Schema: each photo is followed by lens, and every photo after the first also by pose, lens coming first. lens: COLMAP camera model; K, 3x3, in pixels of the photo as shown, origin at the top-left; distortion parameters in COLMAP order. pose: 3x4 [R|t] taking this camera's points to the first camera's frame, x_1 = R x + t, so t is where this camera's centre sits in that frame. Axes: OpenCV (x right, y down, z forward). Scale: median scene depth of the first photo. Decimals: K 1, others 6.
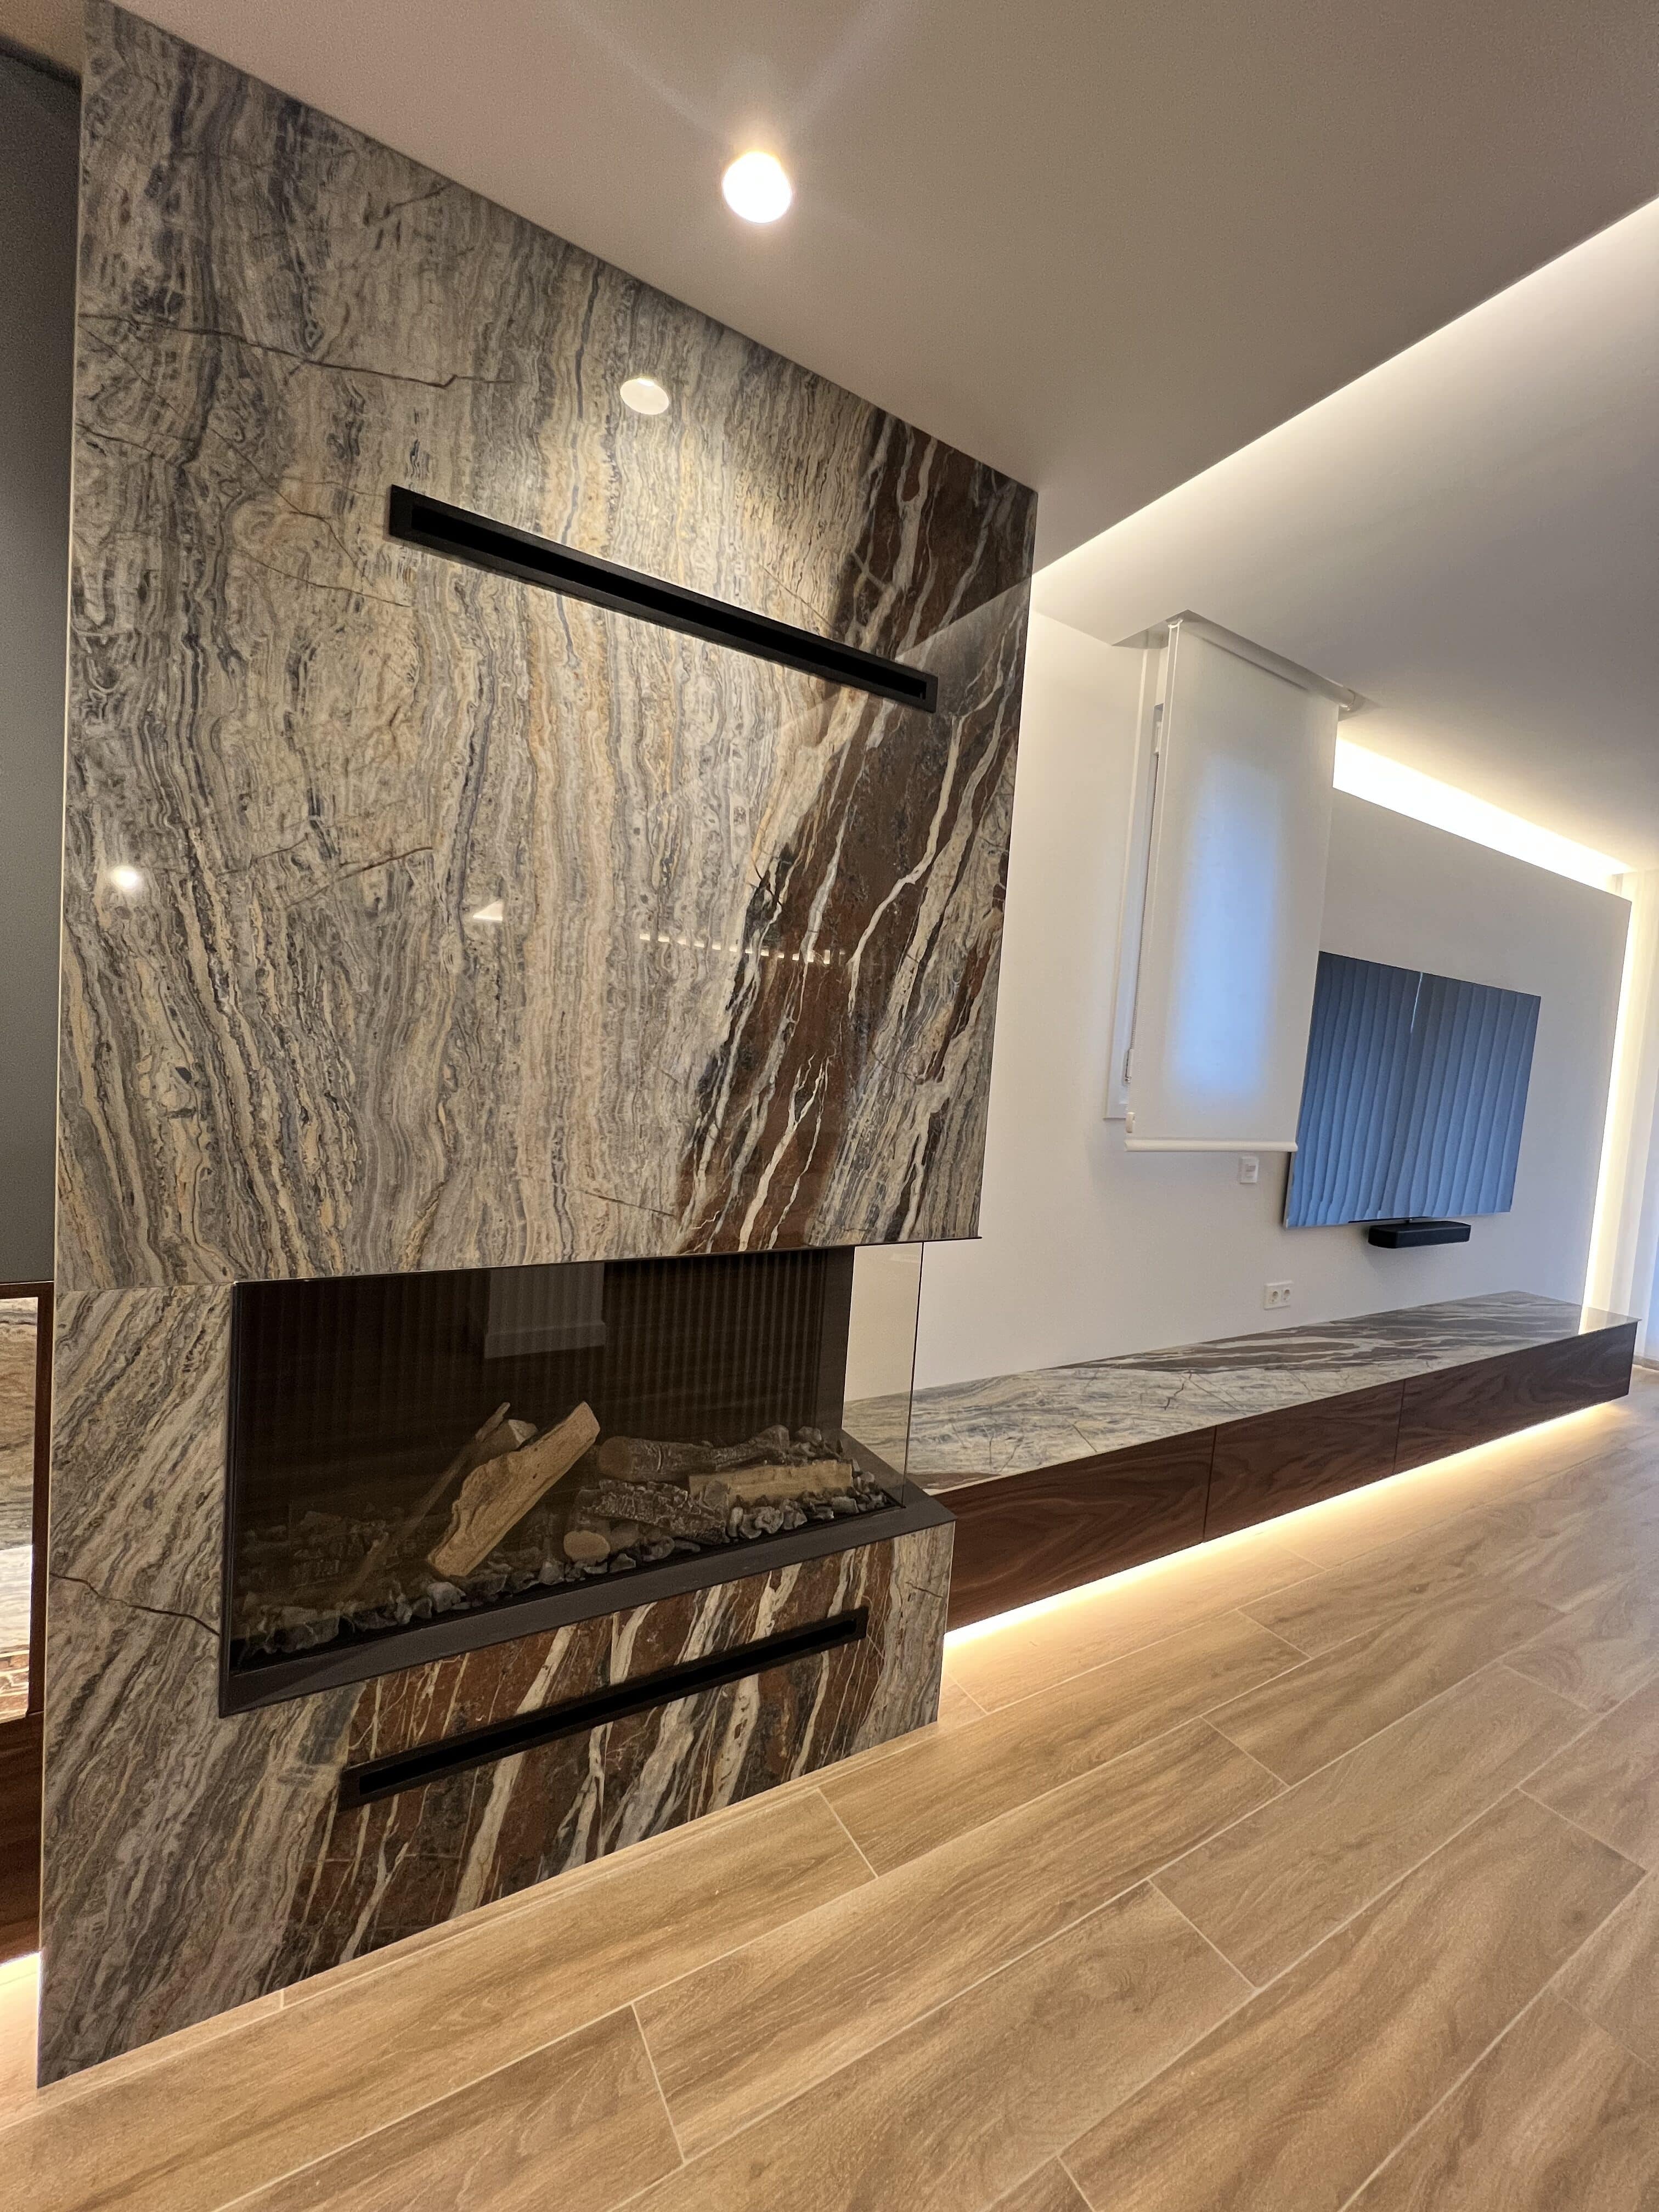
lens RADIAL K [[886.5, 0, 832.1], [0, 886.5, 1111.9], [0, 0, 1]] dist [0.000217, -0.000570]
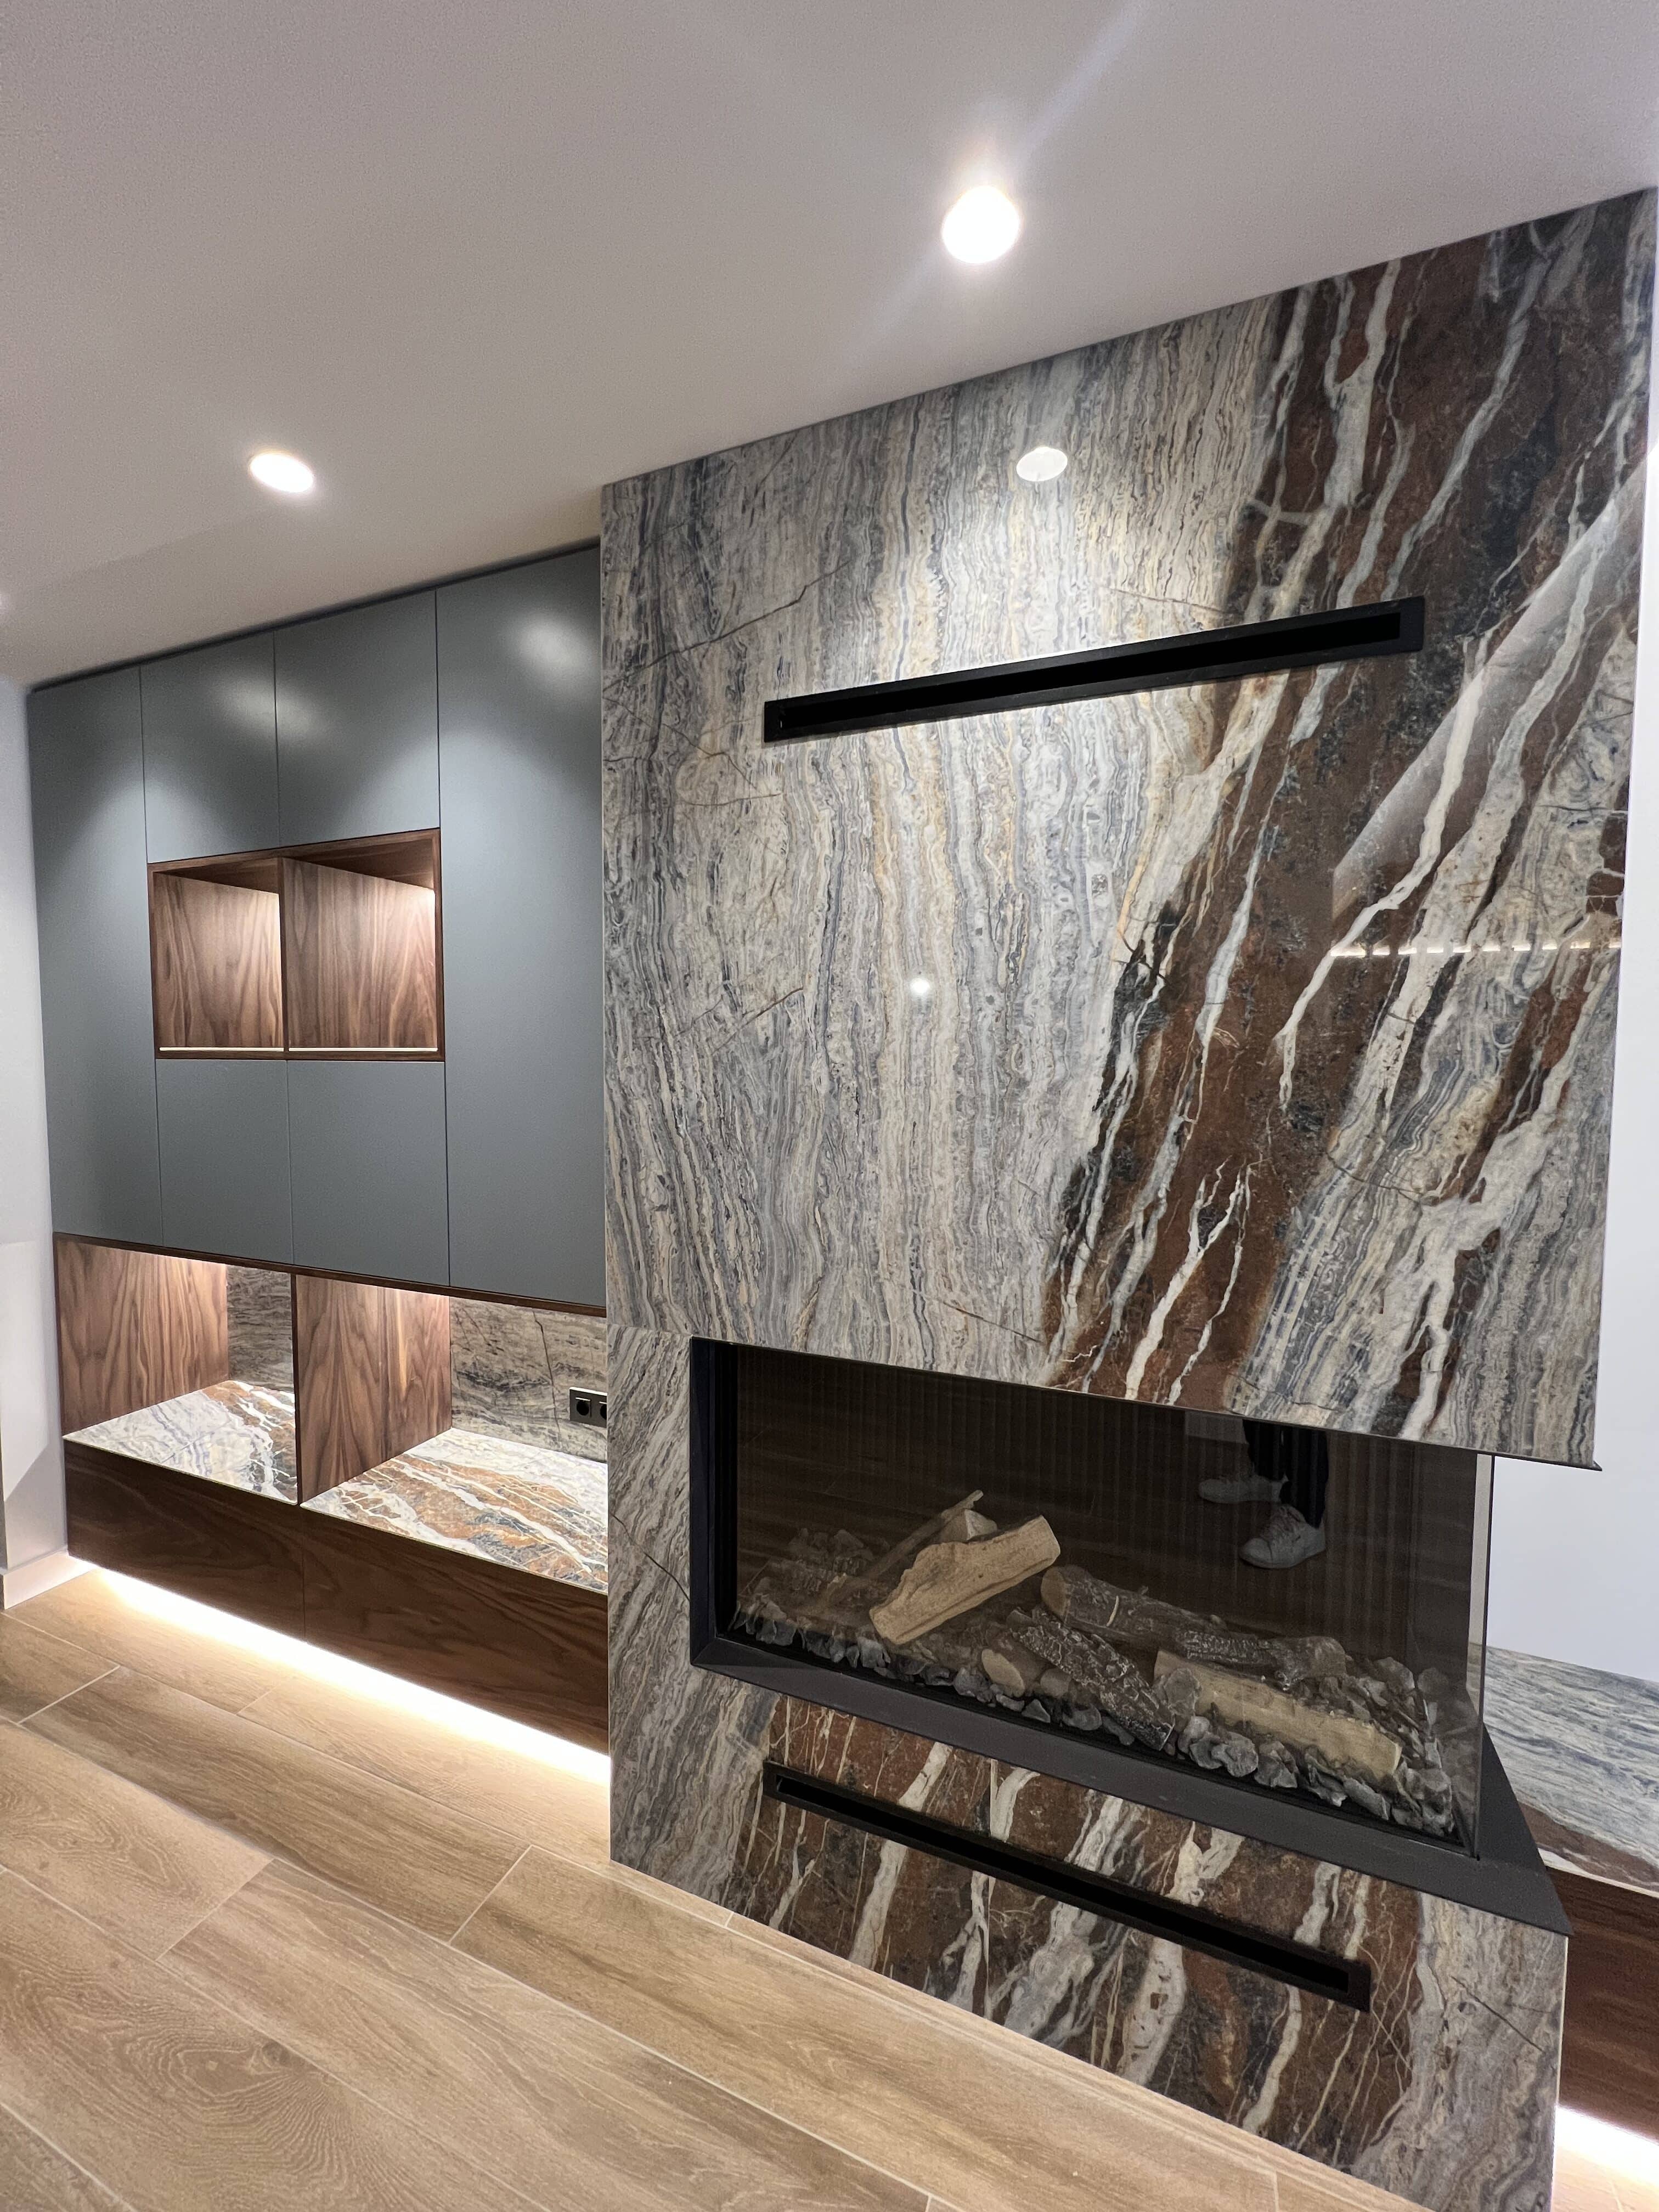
lens RADIAL K [[886.5, 0, 830.5], [0, 886.5, 1107.2], [0, 0, 1]] dist [0.000217, -0.000570]
pose [[0.595621, -0.019394, -0.803031, 0.425138], [-0.015269, 0.999255, -0.035458, -0.086189], [0.803120, 0.033381, 0.594881, 0.292079]]
